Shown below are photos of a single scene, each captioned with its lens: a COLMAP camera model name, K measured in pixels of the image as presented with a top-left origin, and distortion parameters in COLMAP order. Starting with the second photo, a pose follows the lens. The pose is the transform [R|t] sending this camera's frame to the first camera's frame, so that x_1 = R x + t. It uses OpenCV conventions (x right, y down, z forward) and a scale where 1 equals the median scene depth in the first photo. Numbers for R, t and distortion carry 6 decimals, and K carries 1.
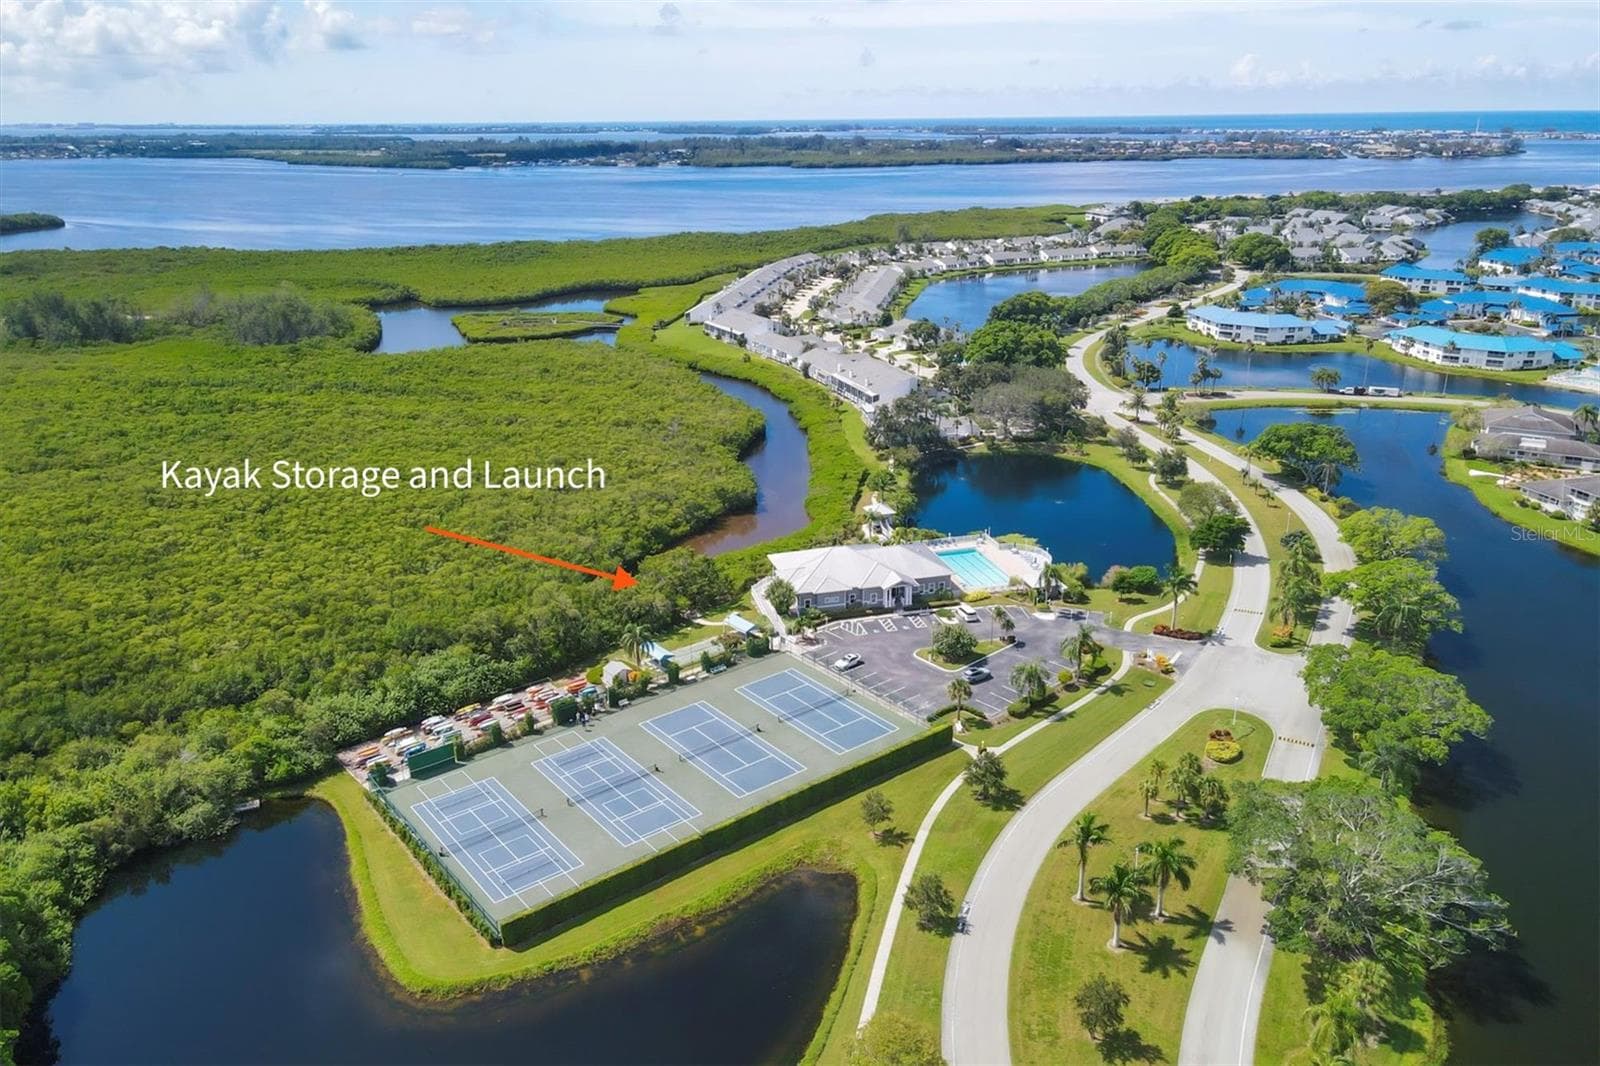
lens RADIAL K [[1108.7, 0, 800.0], [0, 1108.7, 533.0], [0, 0, 1]] dist [0.000405, 0.001711]
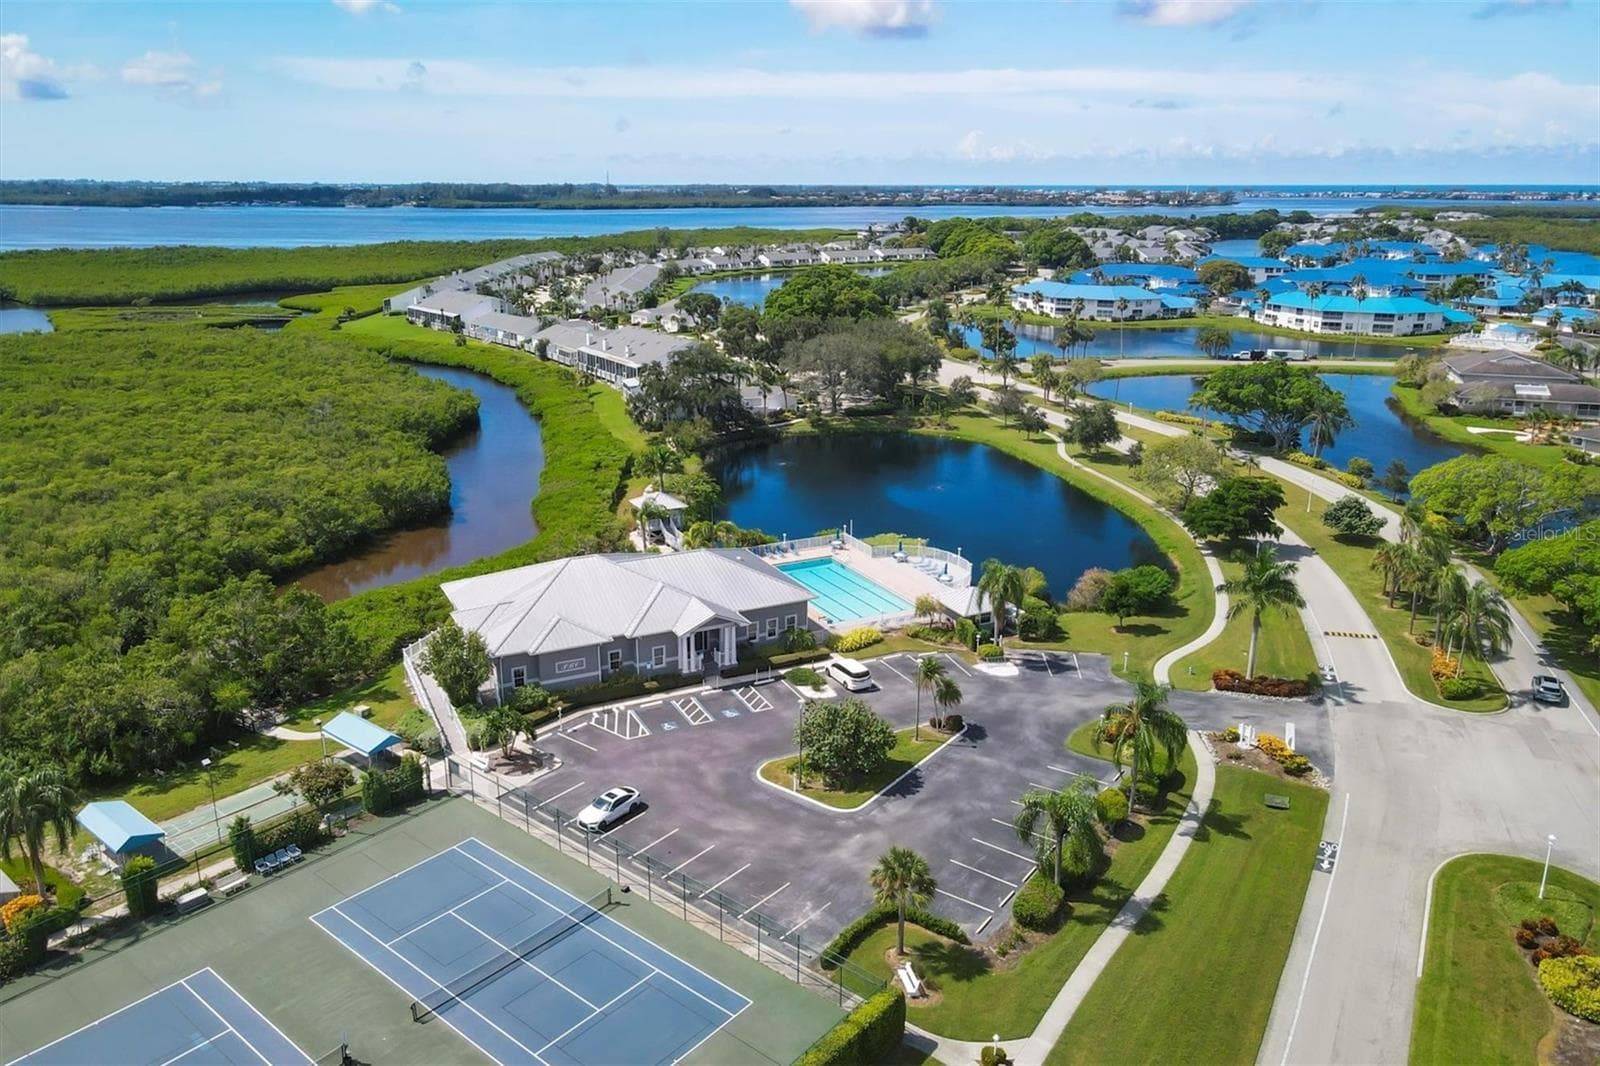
lens RADIAL K [[1108.7, 0, 800.0], [0, 1108.7, 533.0], [0, 0, 1]] dist [0.000405, 0.001711]
pose [[0.977503, -0.043379, 0.206414, 0.025379], [0.054268, 0.997401, -0.047388, 0.027520], [-0.203822, 0.057524, 0.977317, 0.446923]]
